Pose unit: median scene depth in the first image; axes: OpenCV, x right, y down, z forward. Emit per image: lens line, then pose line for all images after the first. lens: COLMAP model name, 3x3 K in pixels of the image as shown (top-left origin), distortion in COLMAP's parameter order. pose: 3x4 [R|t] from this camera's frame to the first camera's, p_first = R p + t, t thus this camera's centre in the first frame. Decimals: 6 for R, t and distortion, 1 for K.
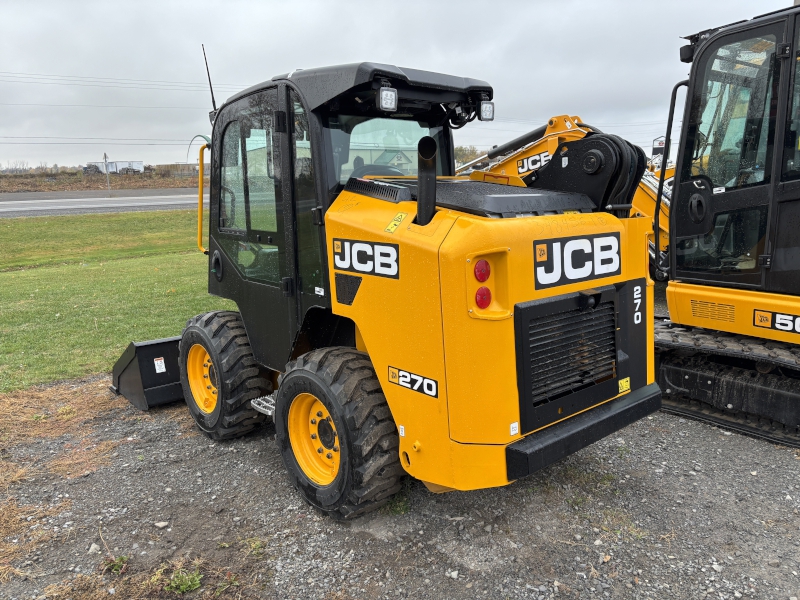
lens RADIAL K [[602.9, 0, 398.9], [0, 602.9, 286.4], [0, 0, 1]] dist [0.030813, -0.011835]
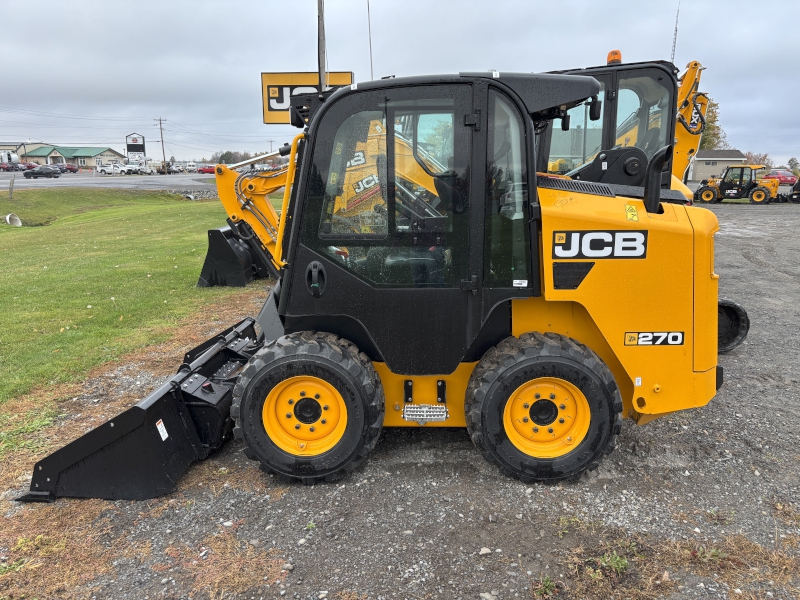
lens RADIAL K [[602.9, 0, 401.7], [0, 602.9, 300.9], [0, 0, 1]] dist [0.030813, -0.011835]
pose [[0.683566, -0.135898, 0.717126, -1.135048], [0.118158, 0.990158, 0.075010, -0.071022], [-0.720261, 0.033460, 0.692896, 0.460798]]
